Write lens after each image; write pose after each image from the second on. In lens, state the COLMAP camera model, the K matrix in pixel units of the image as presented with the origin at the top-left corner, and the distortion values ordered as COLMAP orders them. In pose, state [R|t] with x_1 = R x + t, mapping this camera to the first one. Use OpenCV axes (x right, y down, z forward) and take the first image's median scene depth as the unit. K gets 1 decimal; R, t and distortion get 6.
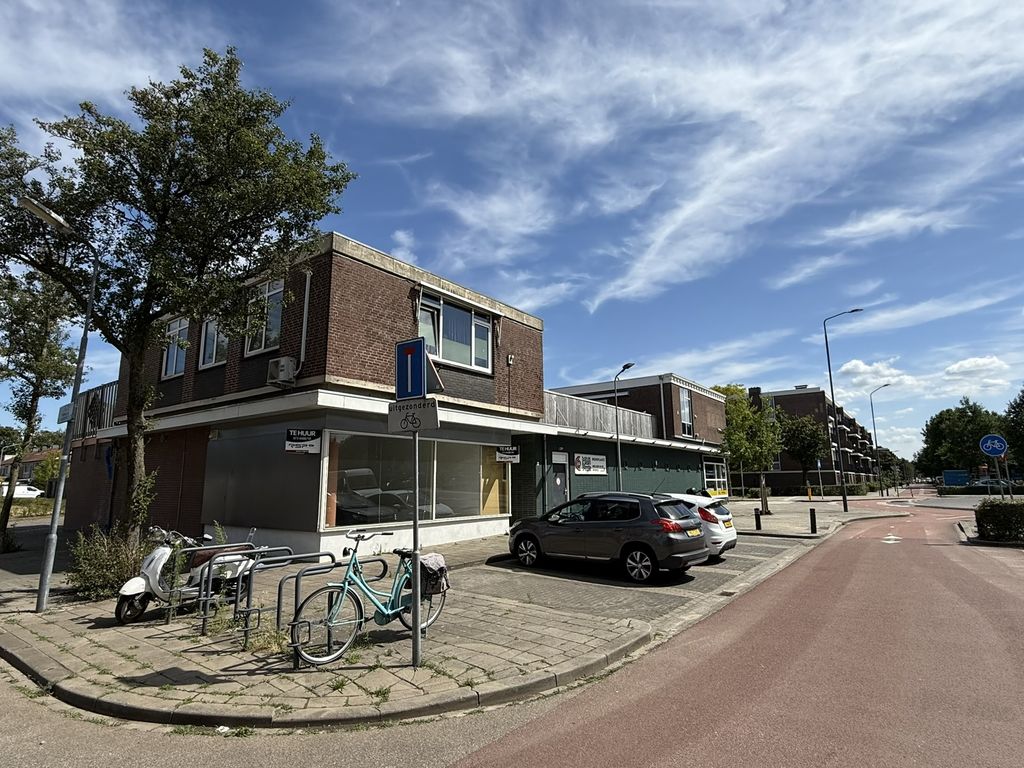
lens RADIAL K [[543.2, 0, 512.0], [0, 543.2, 384.0], [0, 0, 1]] dist [-0.011125, 0.000889]
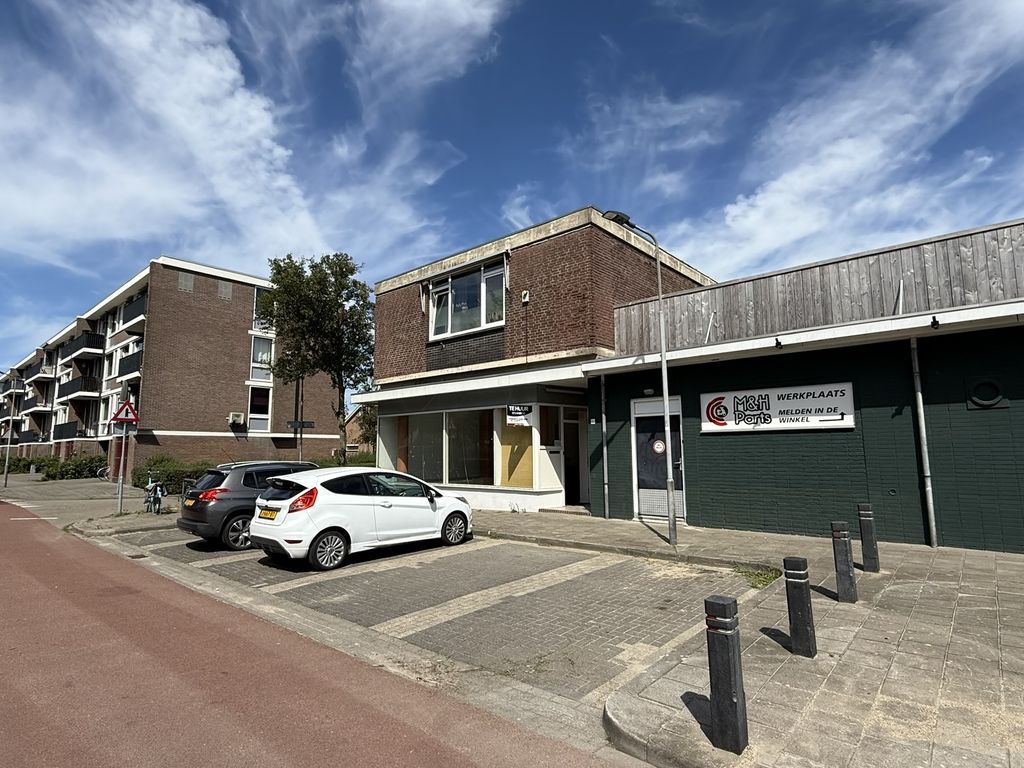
lens RADIAL K [[543.2, 0, 512.0], [0, 543.2, 384.0], [0, 0, 1]] dist [-0.011125, 0.000889]
pose [[-0.077986, -0.119706, -0.989742, 0.782727], [0.186918, 0.973405, -0.132458, 0.184374], [0.979275, -0.195330, -0.053537, 1.014529]]
